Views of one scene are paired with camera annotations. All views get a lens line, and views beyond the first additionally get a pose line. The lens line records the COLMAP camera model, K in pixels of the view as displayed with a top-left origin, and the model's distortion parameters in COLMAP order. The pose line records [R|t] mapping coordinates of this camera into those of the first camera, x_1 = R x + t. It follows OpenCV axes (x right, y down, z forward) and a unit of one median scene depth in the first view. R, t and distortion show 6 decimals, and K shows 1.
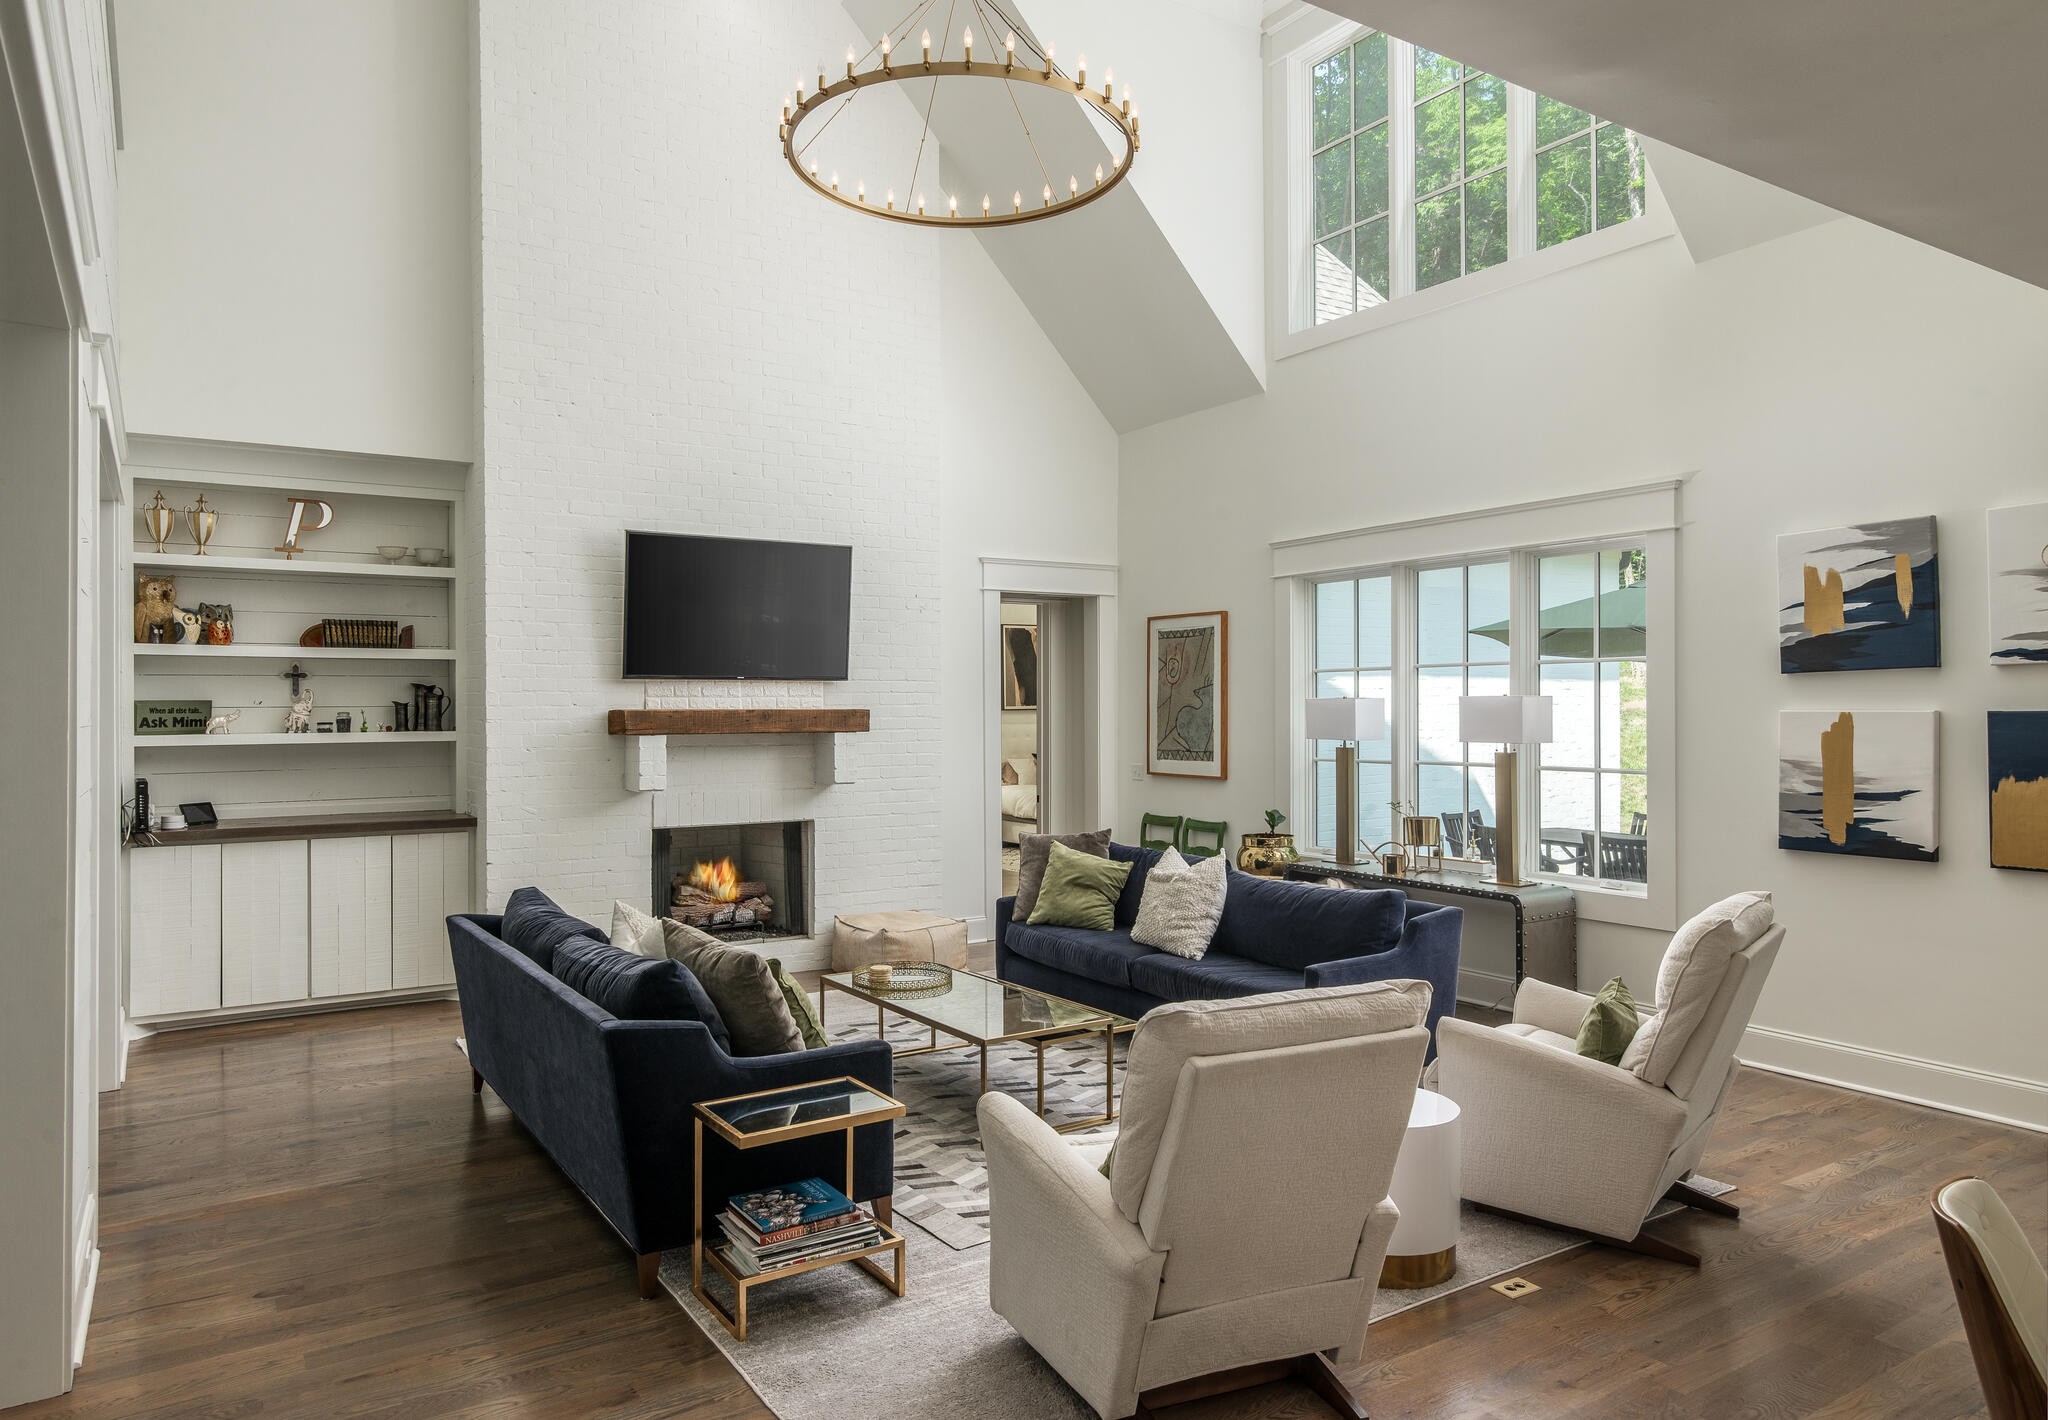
lens RADIAL K [[1363.0, 0, 1024.0], [0, 1363.0, 710.0], [0, 0, 1]] dist [-0.005374, -0.001210]
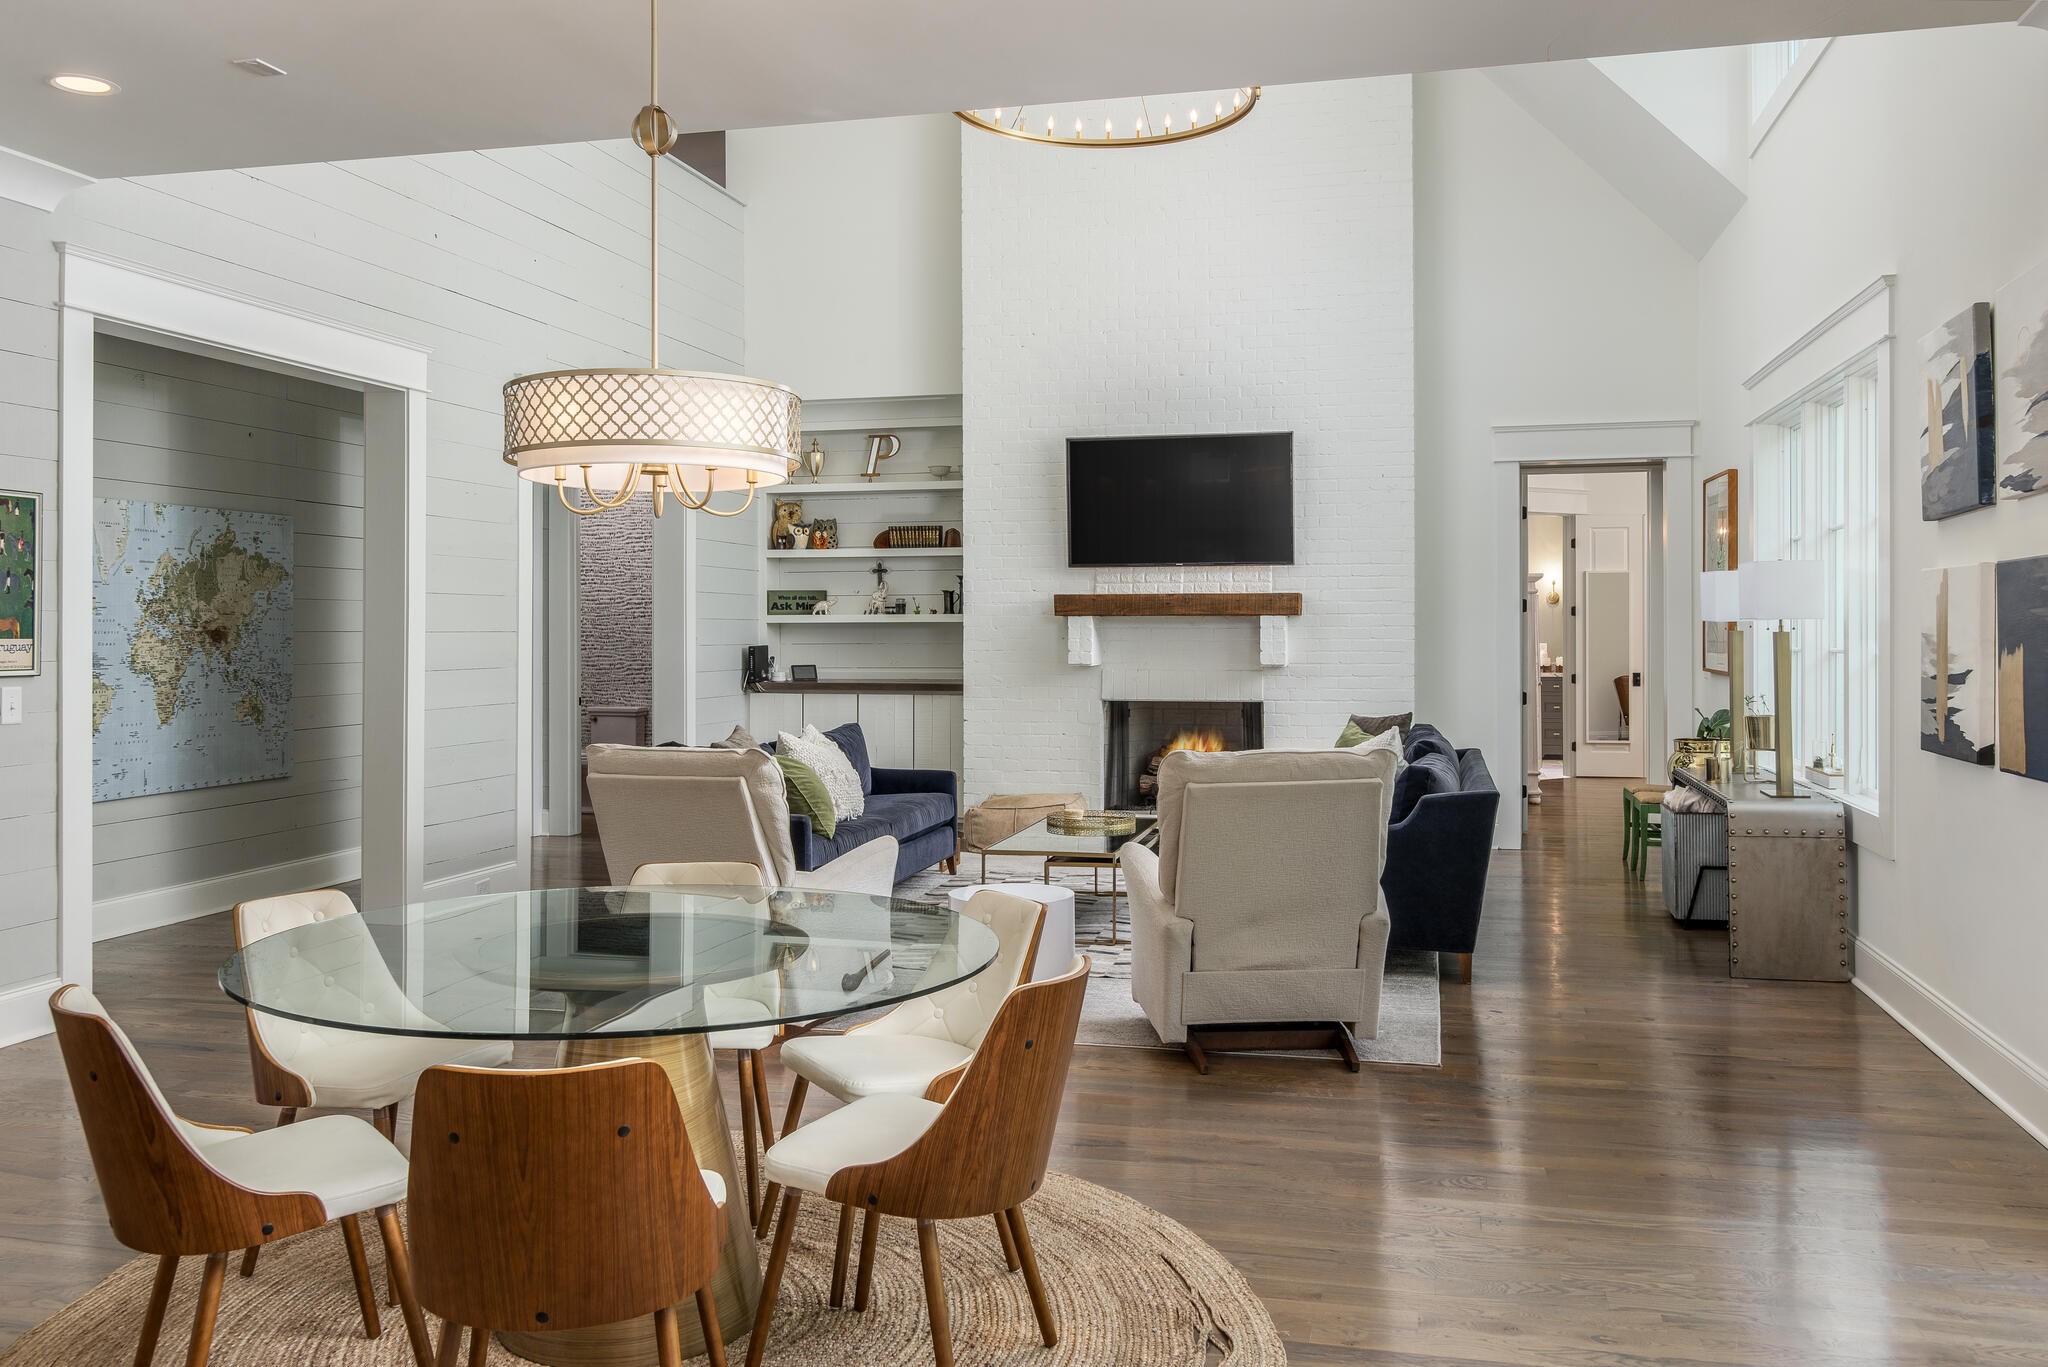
lens RADIAL K [[1633.9, 0, 1024.0], [0, 1633.9, 683.5], [0, 0, 1]] dist [-0.002794, 0.000216]
pose [[0.692032, 0.028476, -0.721305, 0.700743], [0.000832, 0.999190, 0.040244, 0.019892], [0.721866, -0.028450, 0.691448, 0.013191]]
